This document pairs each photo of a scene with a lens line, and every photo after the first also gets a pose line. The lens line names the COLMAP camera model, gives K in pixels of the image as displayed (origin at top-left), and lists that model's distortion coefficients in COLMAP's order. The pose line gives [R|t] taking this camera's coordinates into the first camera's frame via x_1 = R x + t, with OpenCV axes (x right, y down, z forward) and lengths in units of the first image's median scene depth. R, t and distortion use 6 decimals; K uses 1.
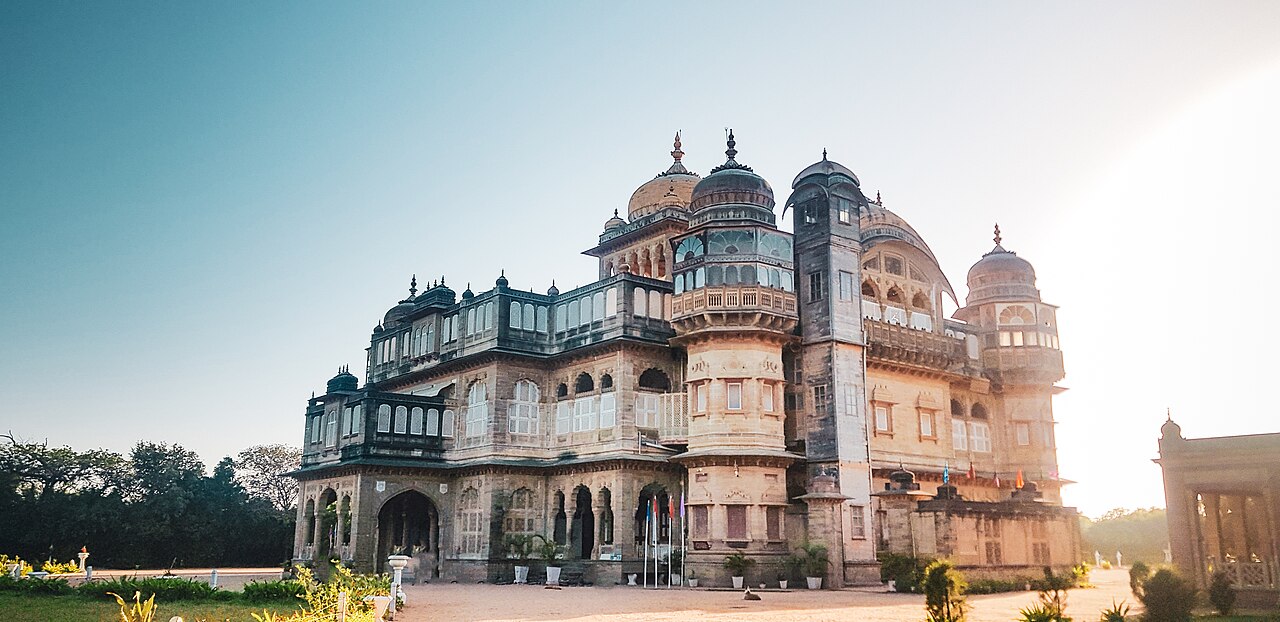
lens RADIAL K [[1058.2, 0, 640.0], [0, 1058.2, 311.0], [0, 0, 1]] dist [0.111361, -0.003735]
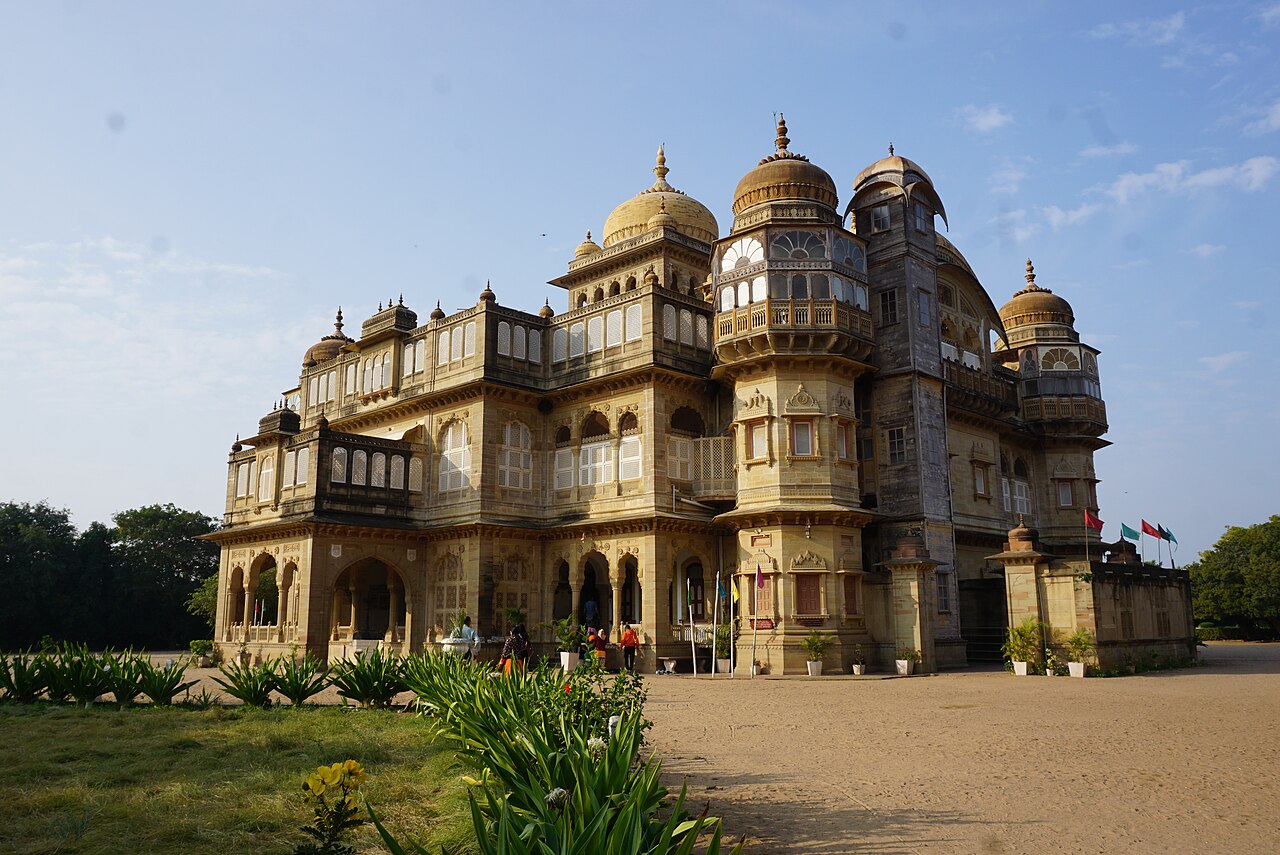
lens RADIAL K [[1056.6, 0, 640.0], [0, 1056.6, 427.5], [0, 0, 1]] dist [-0.016573, -0.000221]
pose [[0.991687, 0.014369, 0.127868, -0.120821], [-0.018510, 0.999340, 0.031260, 0.045000], [-0.127334, -0.033367, 0.991298, 0.208516]]
